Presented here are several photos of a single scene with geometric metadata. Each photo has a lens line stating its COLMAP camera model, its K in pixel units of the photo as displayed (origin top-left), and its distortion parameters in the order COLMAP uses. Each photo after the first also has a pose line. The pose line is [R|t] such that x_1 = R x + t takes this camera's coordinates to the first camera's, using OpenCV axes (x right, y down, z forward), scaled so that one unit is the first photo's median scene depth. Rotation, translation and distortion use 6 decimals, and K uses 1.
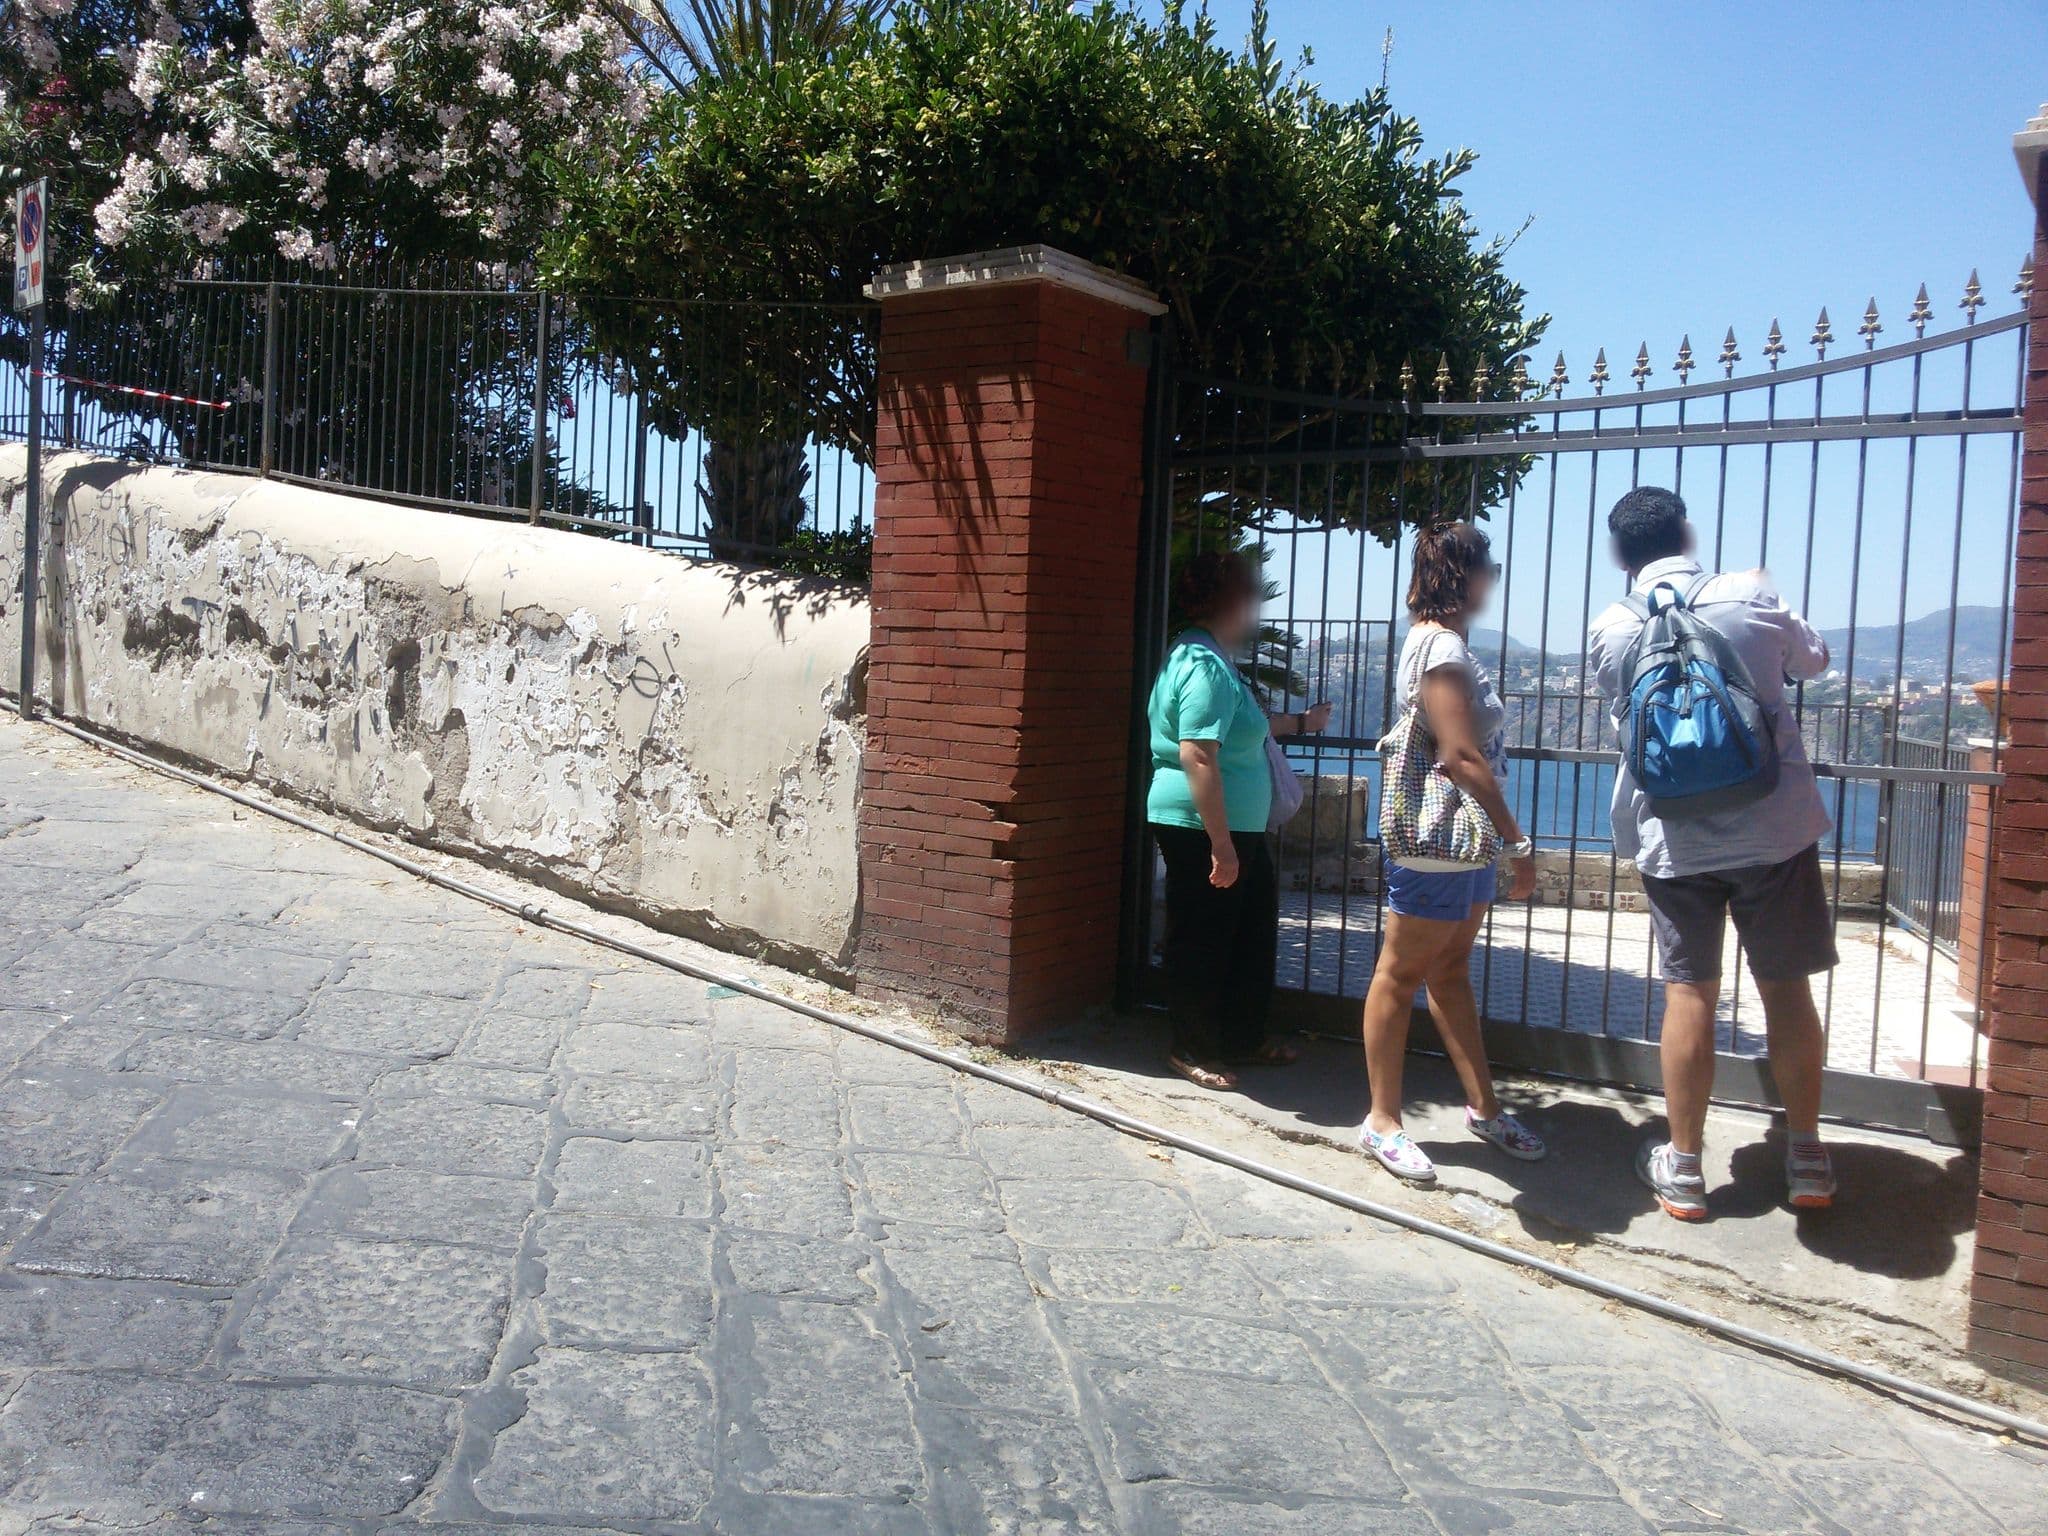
lens RADIAL K [[1723.0, 0, 1024.0], [0, 1723.0, 768.0], [0, 0, 1]] dist [-0.144335, 0.117943]
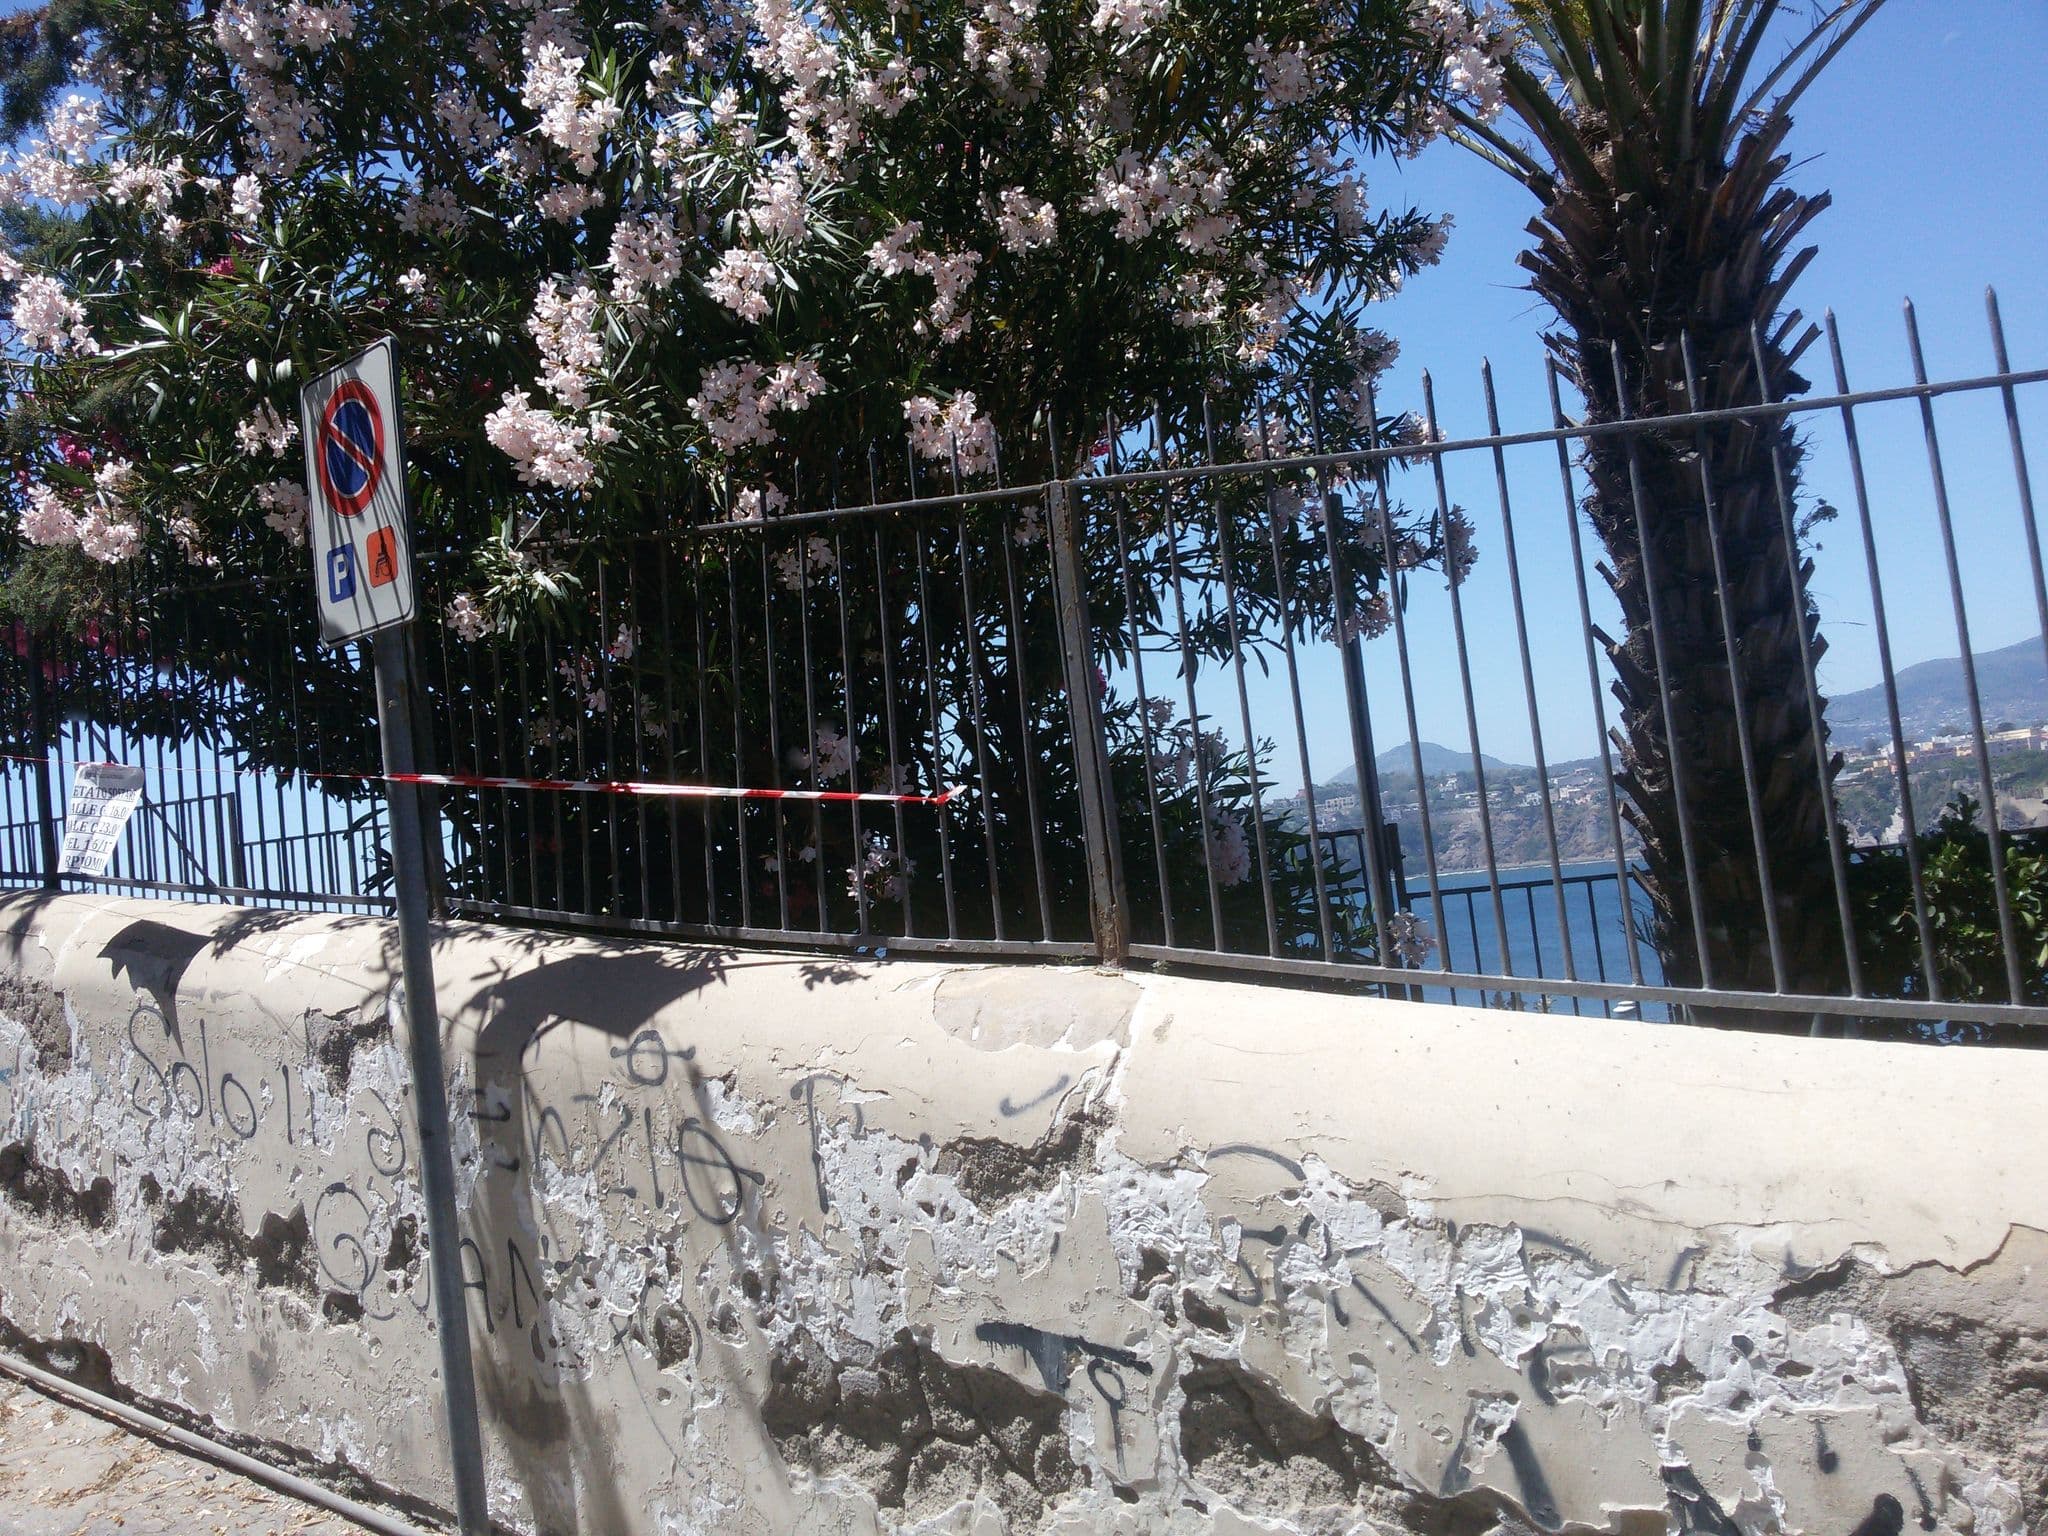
lens RADIAL K [[1490.4, 0, 1024.0], [0, 1490.4, 768.0], [0, 0, 1]] dist [-0.011419, -0.006229]
pose [[0.986333, -0.156232, 0.052334, -0.488825], [0.161047, 0.981245, -0.105936, -0.186422], [-0.034802, 0.112917, 0.992995, 0.649127]]
